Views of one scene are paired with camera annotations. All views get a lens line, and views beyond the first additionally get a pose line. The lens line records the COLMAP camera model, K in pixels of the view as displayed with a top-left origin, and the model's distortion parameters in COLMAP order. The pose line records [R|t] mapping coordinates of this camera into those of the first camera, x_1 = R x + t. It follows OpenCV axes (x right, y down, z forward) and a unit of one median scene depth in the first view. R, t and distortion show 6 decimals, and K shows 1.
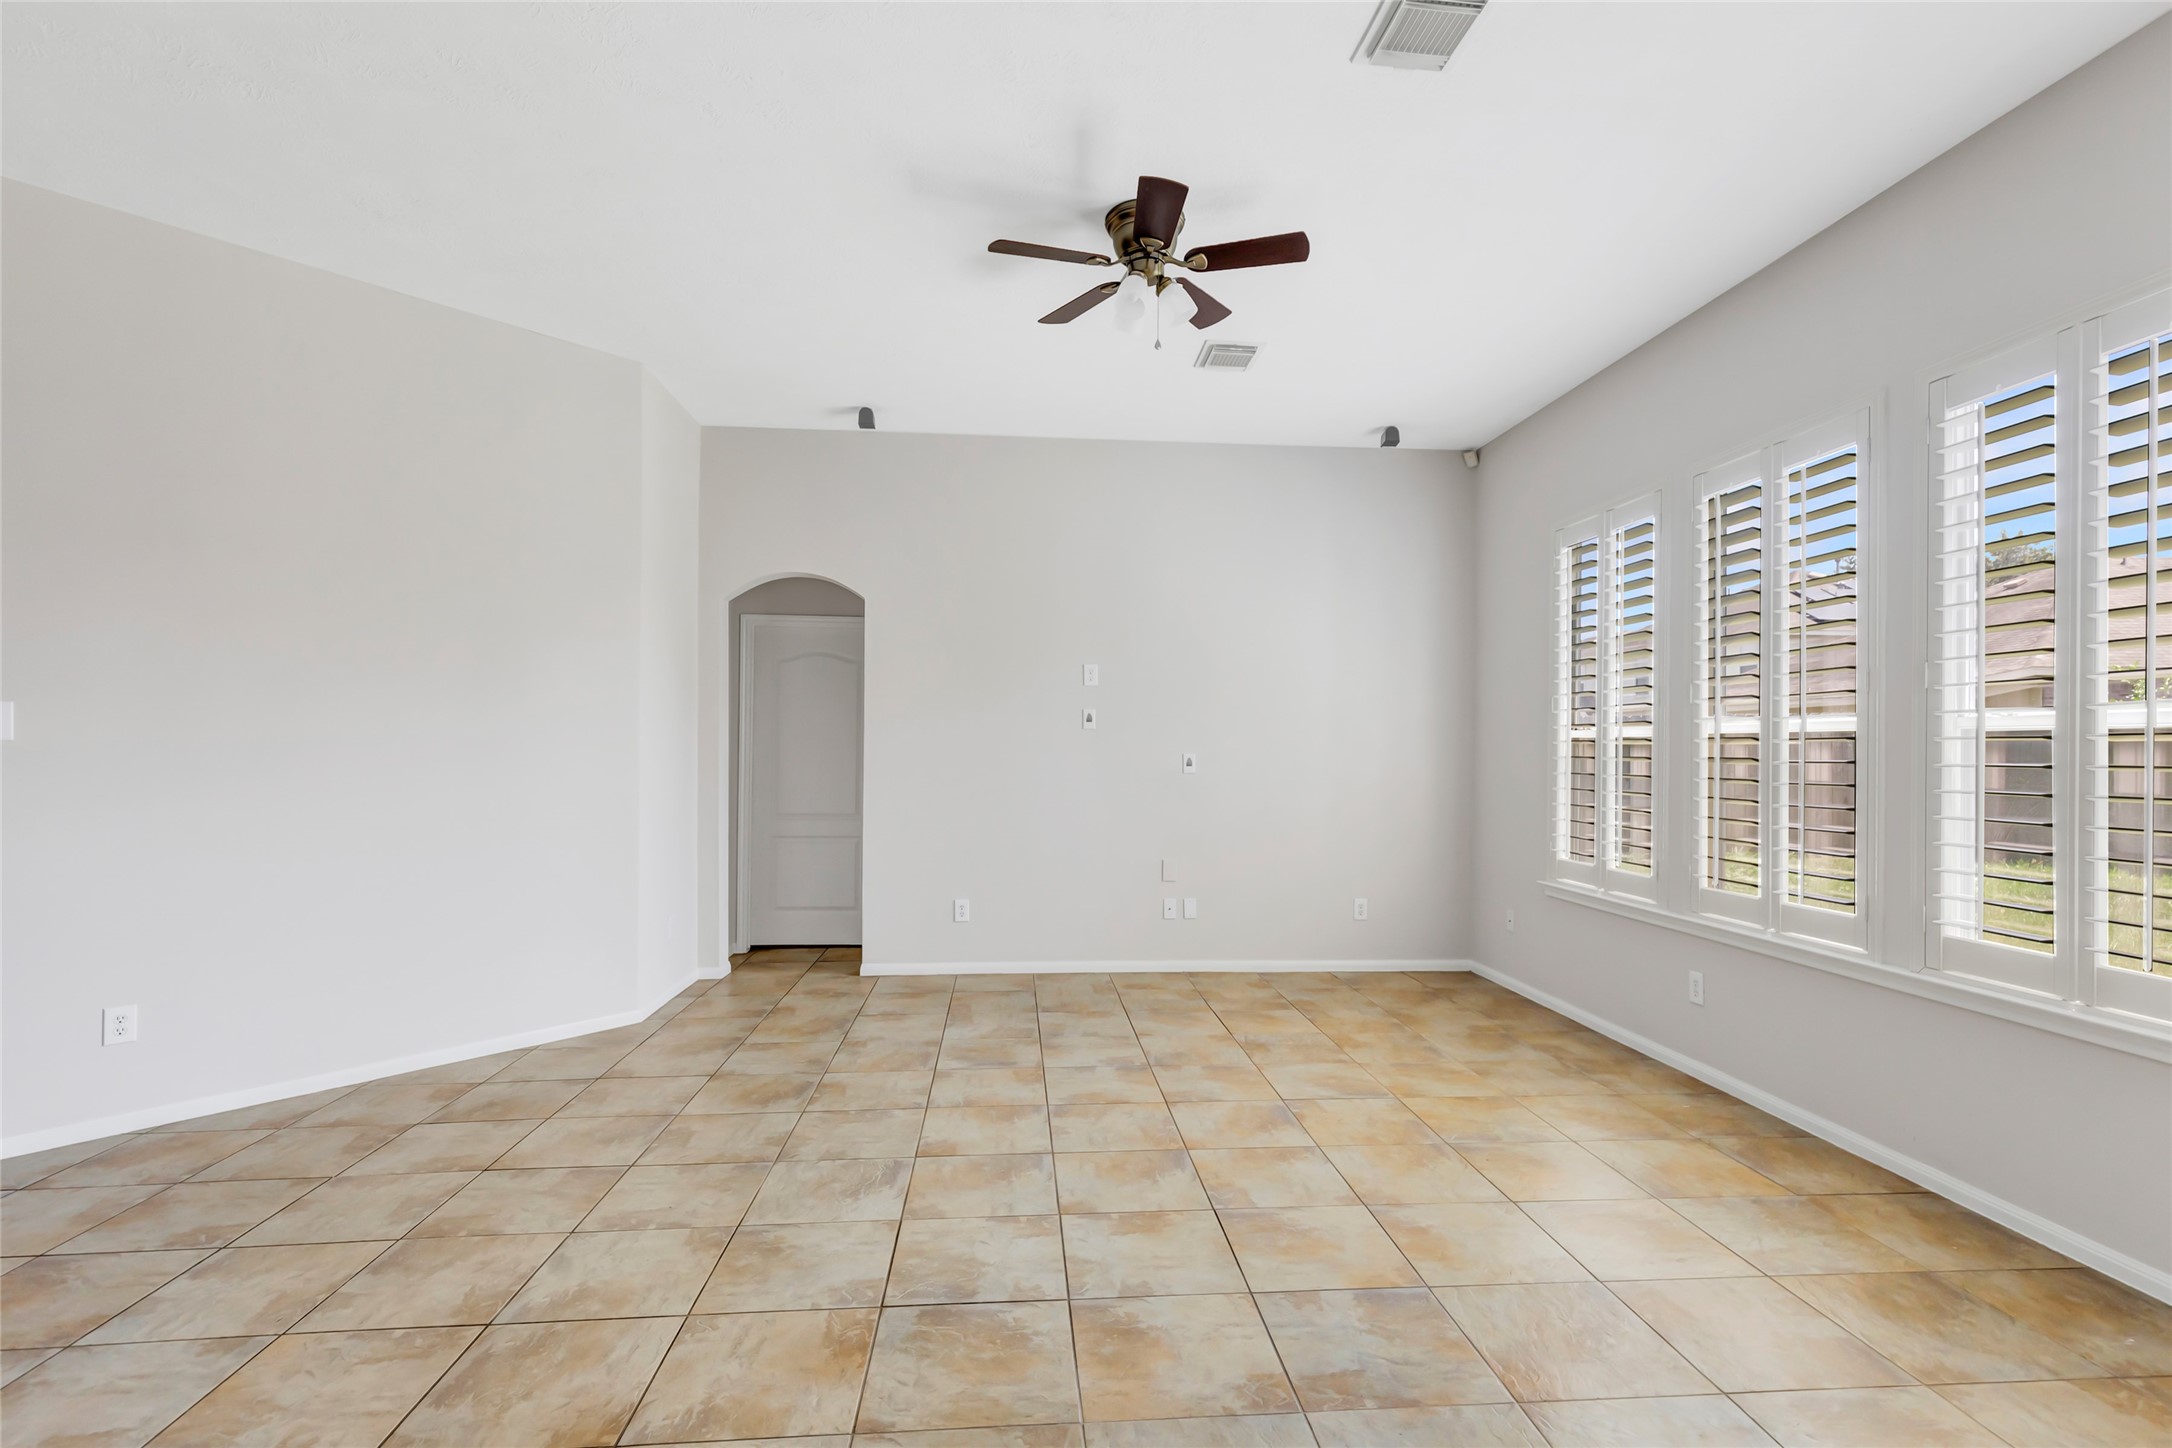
lens RADIAL K [[1019.5, 0, 1090.9], [0, 1019.5, 759.1], [0, 0, 1]] dist [0.007815, -0.002590]
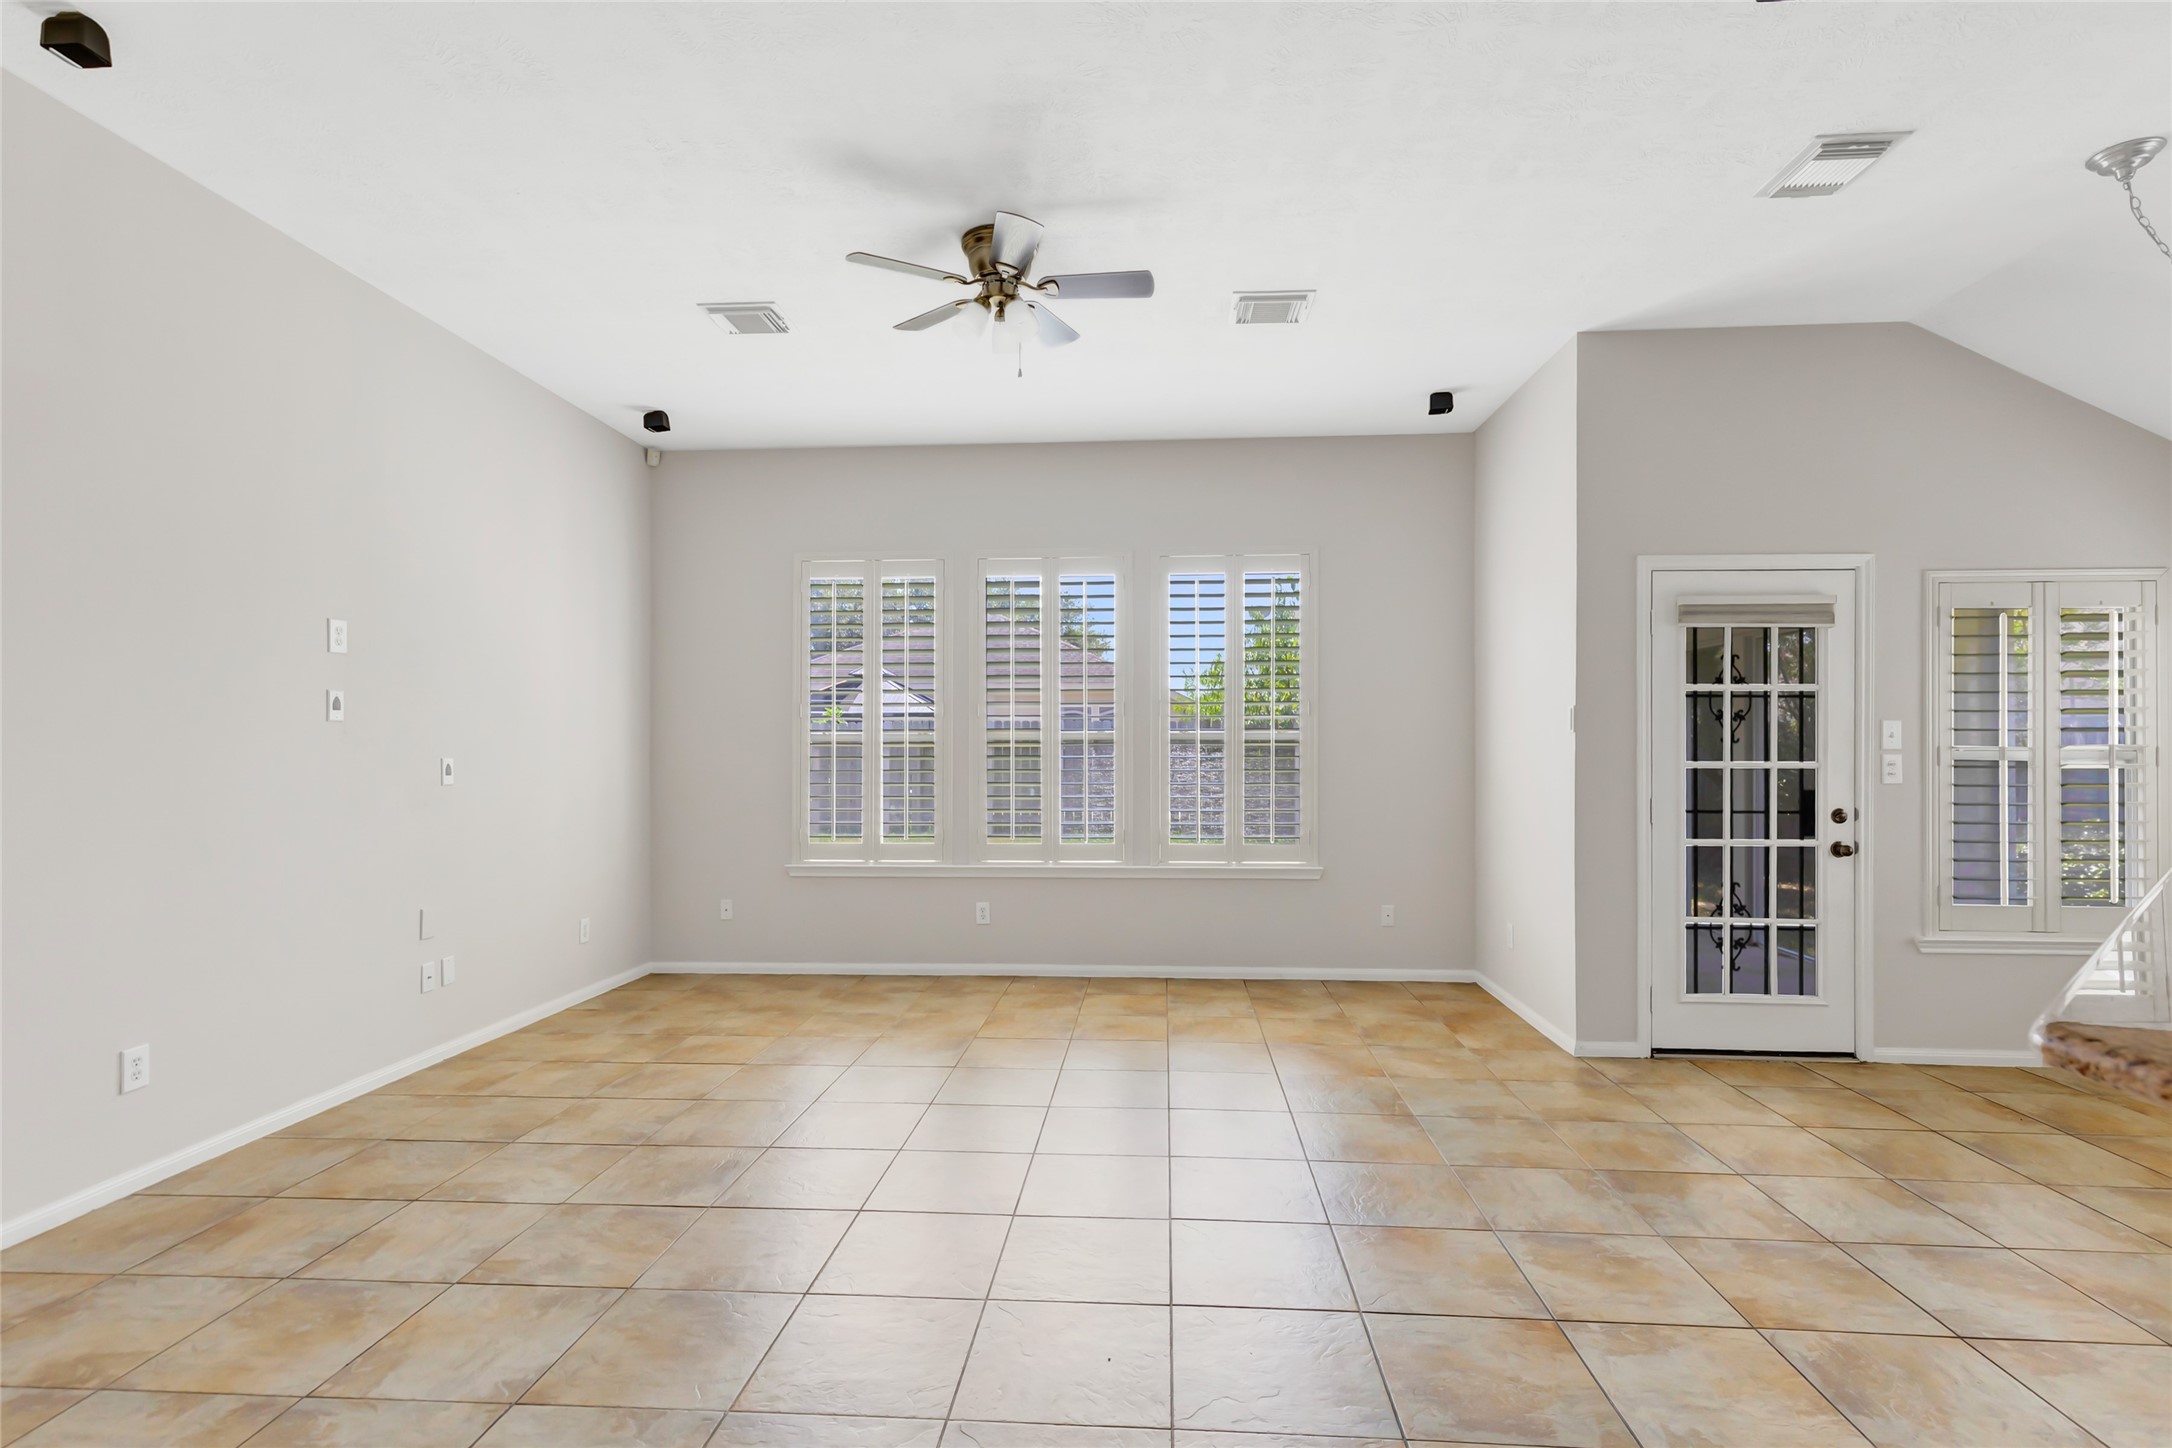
lens RADIAL K [[1019.5, 0, 1098.9], [0, 1019.5, 750.8], [0, 0, 1]] dist [0.007815, -0.002590]
pose [[0.143231, -0.005256, 0.989675, -0.886089], [0.010915, 0.999933, 0.003731, -0.012610], [-0.989629, 0.010268, 0.143279, 0.684051]]
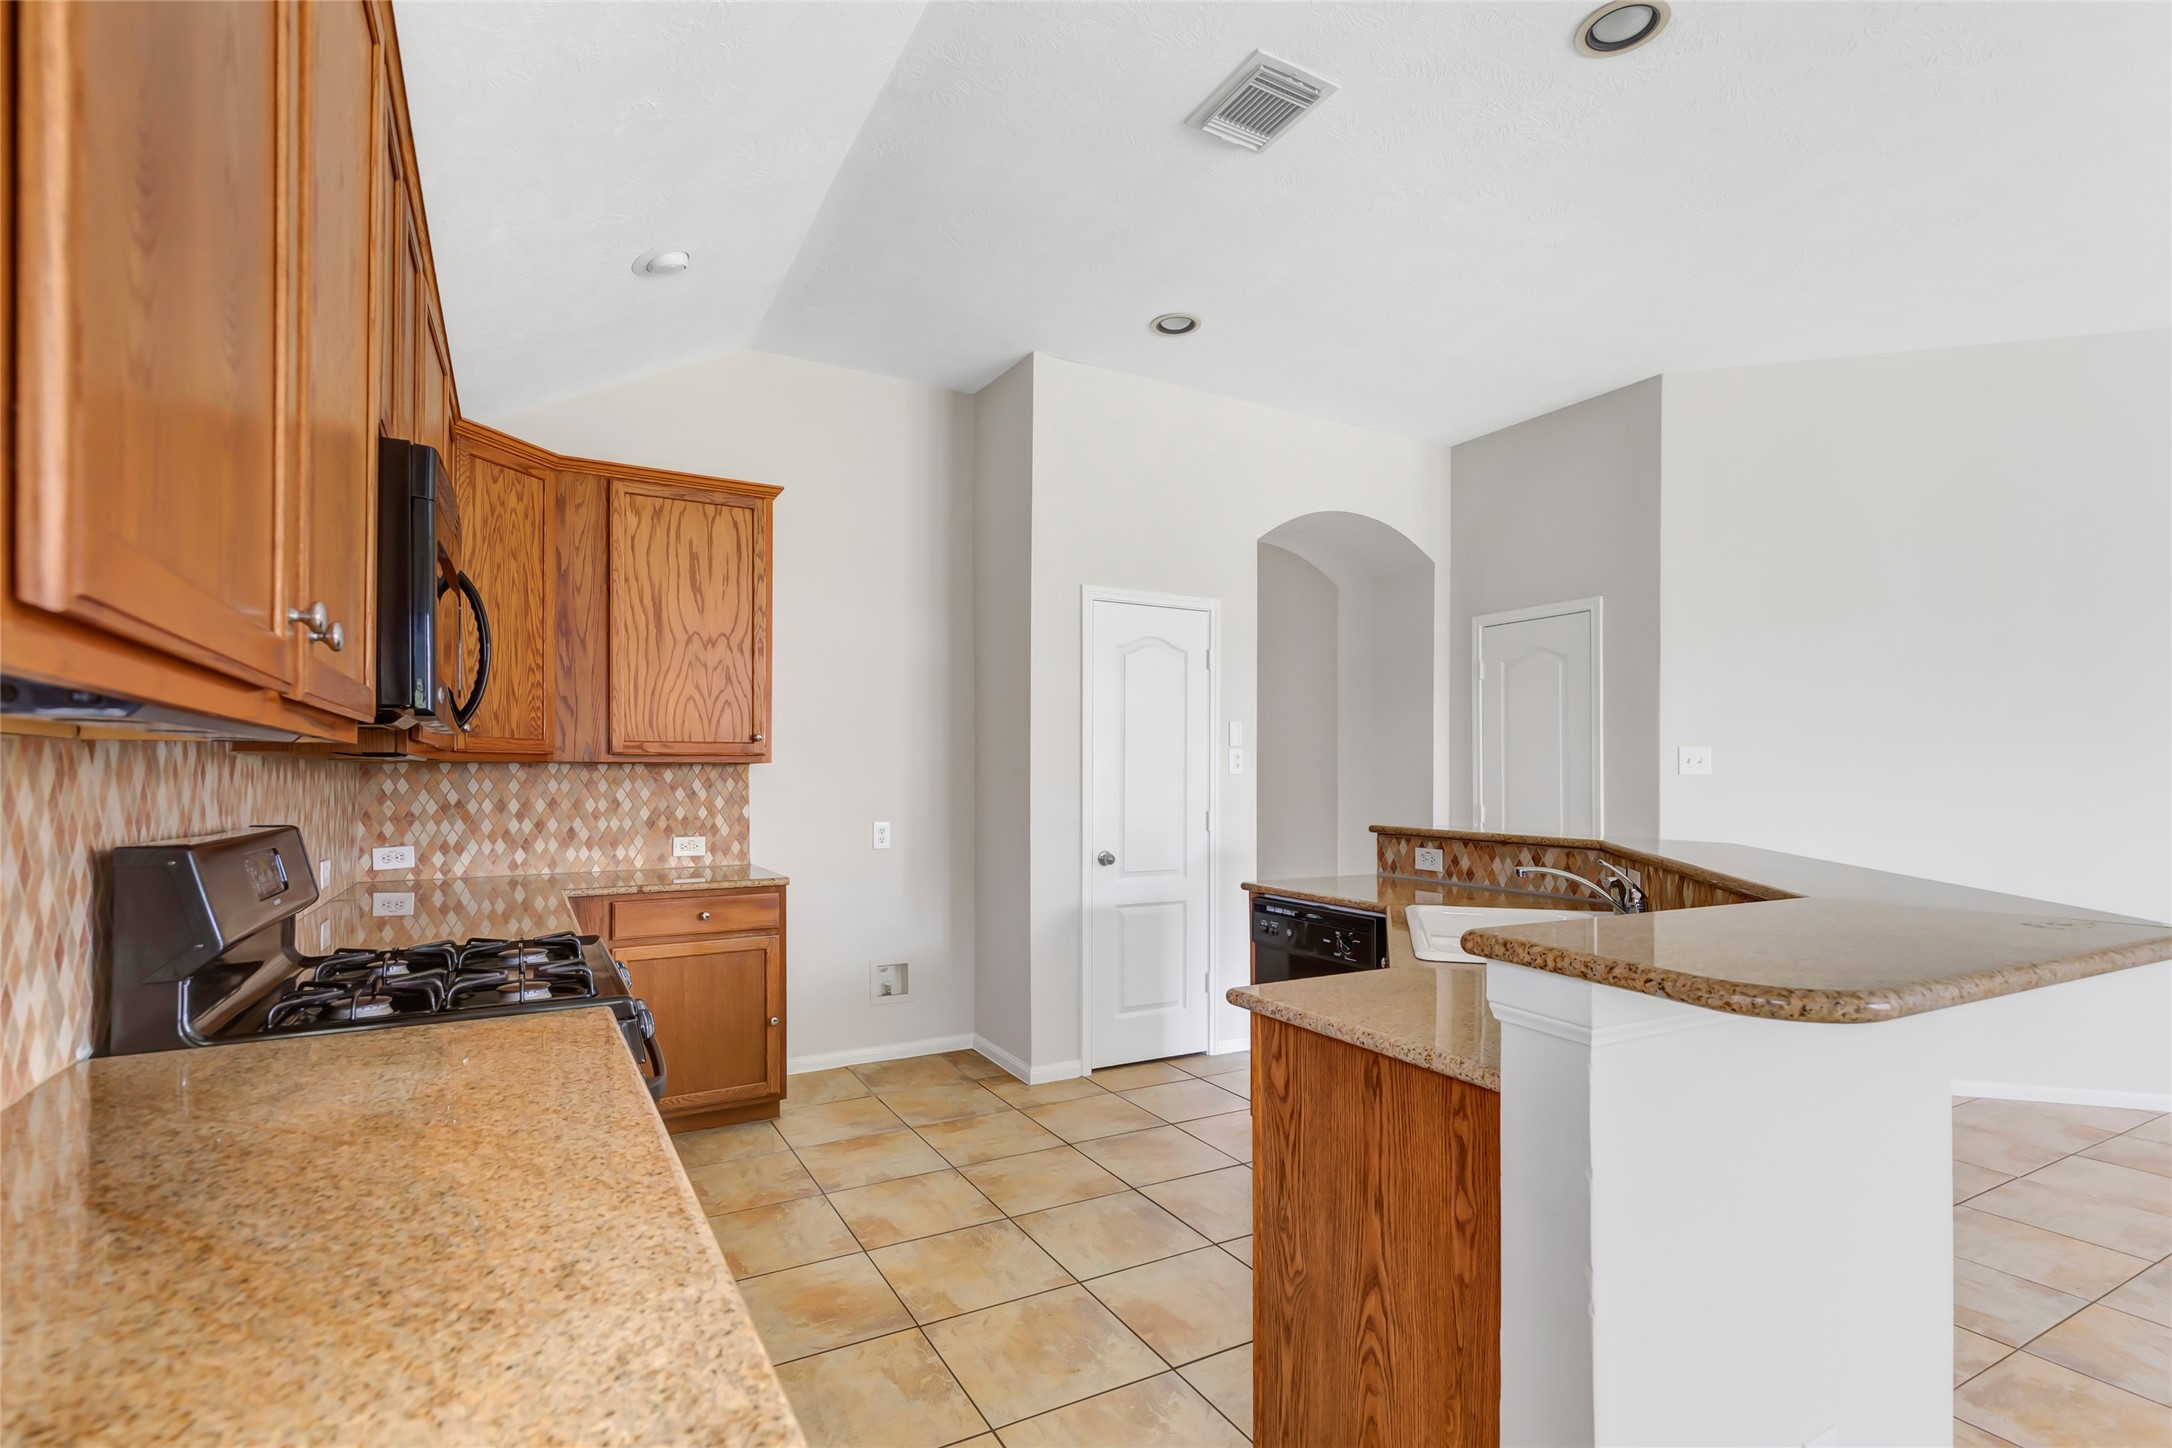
lens RADIAL K [[1019.5, 0, 1094.5], [0, 1019.5, 769.8], [0, 0, 1]] dist [0.007815, -0.002590]
pose [[0.416684, -0.003635, -0.909044, -0.131979], [-0.013914, 0.999849, -0.010376, -0.001570], [0.908945, 0.016972, 0.416571, -0.304651]]
